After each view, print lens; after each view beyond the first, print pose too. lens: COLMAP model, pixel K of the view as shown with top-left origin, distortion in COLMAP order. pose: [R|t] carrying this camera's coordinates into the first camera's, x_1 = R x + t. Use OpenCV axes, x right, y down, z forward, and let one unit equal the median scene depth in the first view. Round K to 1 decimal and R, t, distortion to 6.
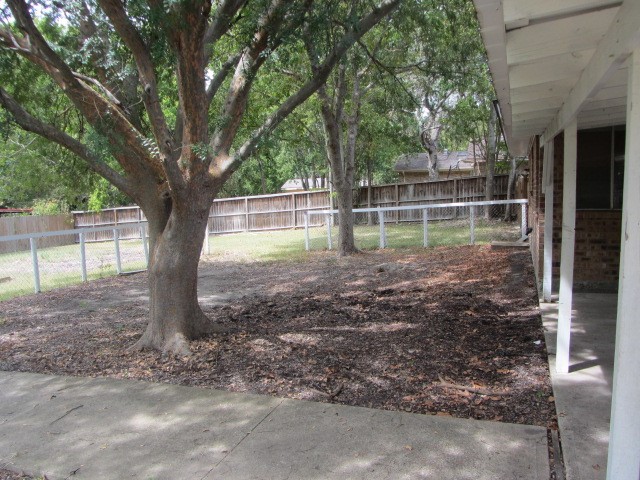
lens RADIAL K [[531.5, 0, 320.0], [0, 531.5, 240.0], [0, 0, 1]] dist [-0.057395, 0.016738]
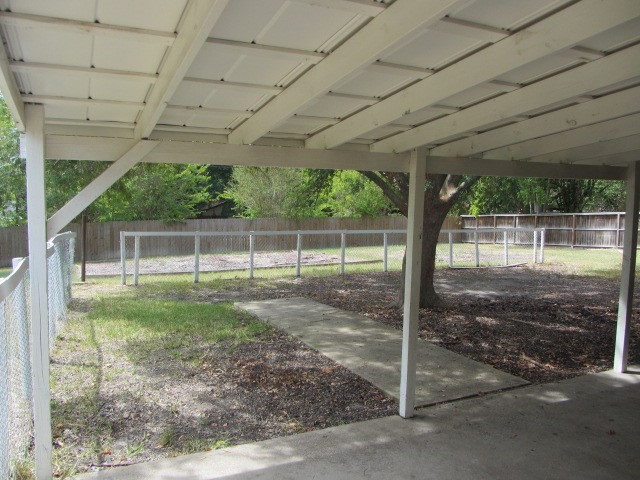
lens RADIAL K [[531.5, 0, 320.0], [0, 531.5, 240.0], [0, 0, 1]] dist [-0.057395, 0.016738]
pose [[0.713074, 0.097524, -0.694273, 0.140494], [-0.103820, 0.994048, 0.033001, -0.005888], [0.693359, 0.048548, 0.718955, -0.070920]]
